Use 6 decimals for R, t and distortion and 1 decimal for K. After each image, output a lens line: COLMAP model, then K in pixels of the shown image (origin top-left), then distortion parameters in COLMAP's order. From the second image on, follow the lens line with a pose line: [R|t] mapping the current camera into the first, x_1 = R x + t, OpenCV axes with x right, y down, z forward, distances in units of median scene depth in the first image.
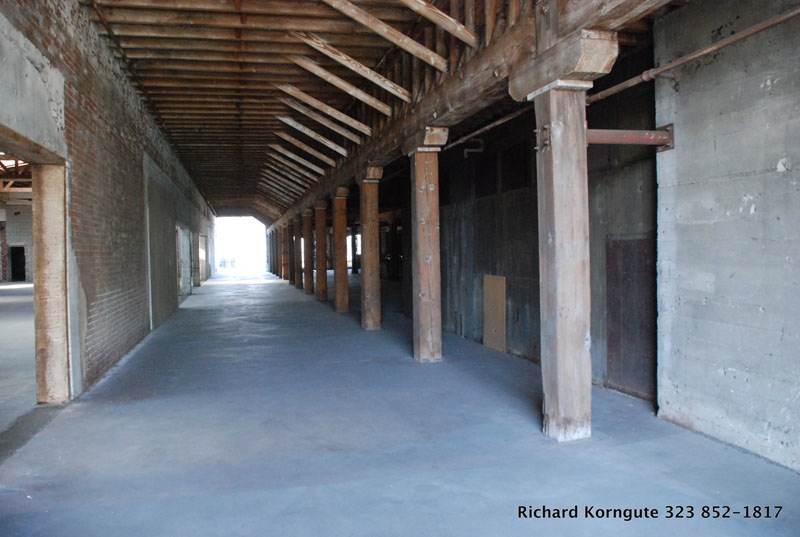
lens RADIAL K [[635.1, 0, 396.0], [0, 635.1, 271.4], [0, 0, 1]] dist [-0.146791, 0.123172]
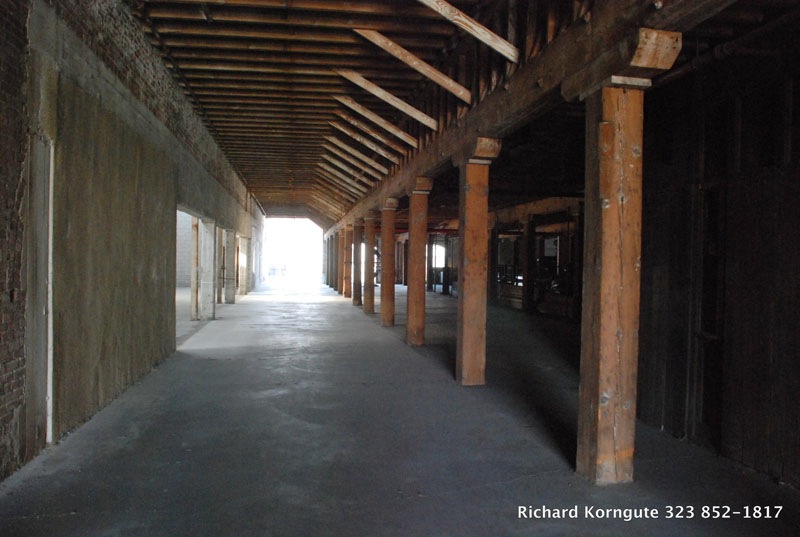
lens RADIAL K [[635.1, 0, 398.3], [0, 635.1, 275.5], [0, 0, 1]] dist [-0.146791, 0.123172]
pose [[0.996036, 0.038196, -0.080338, -0.058539], [-0.039183, 0.999174, -0.010738, -0.008890], [0.079861, 0.013843, 0.996710, 0.265698]]
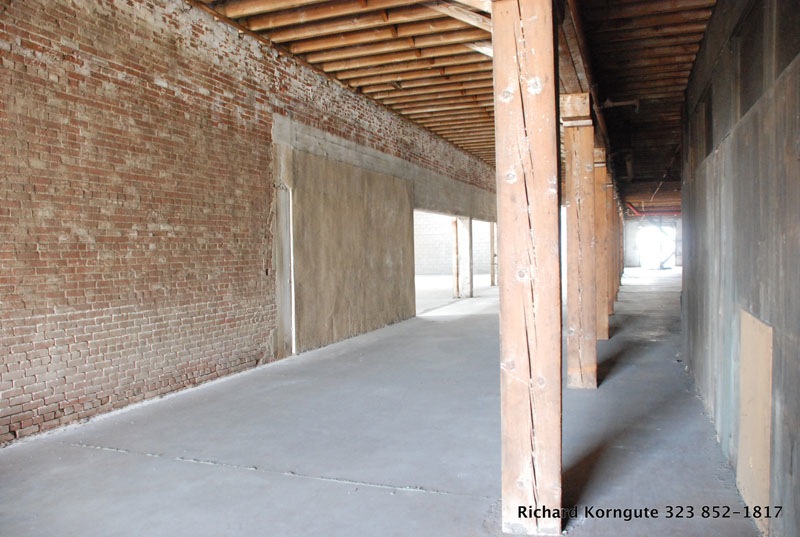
lens RADIAL K [[635.1, 0, 403.5], [0, 635.1, 268.1], [0, 0, 1]] dist [-0.146791, 0.123172]
pose [[0.829269, 0.016411, -0.558609, 0.060310], [-0.012694, 0.999864, 0.010530, -0.007764], [0.558705, -0.001641, 0.829365, 0.191349]]
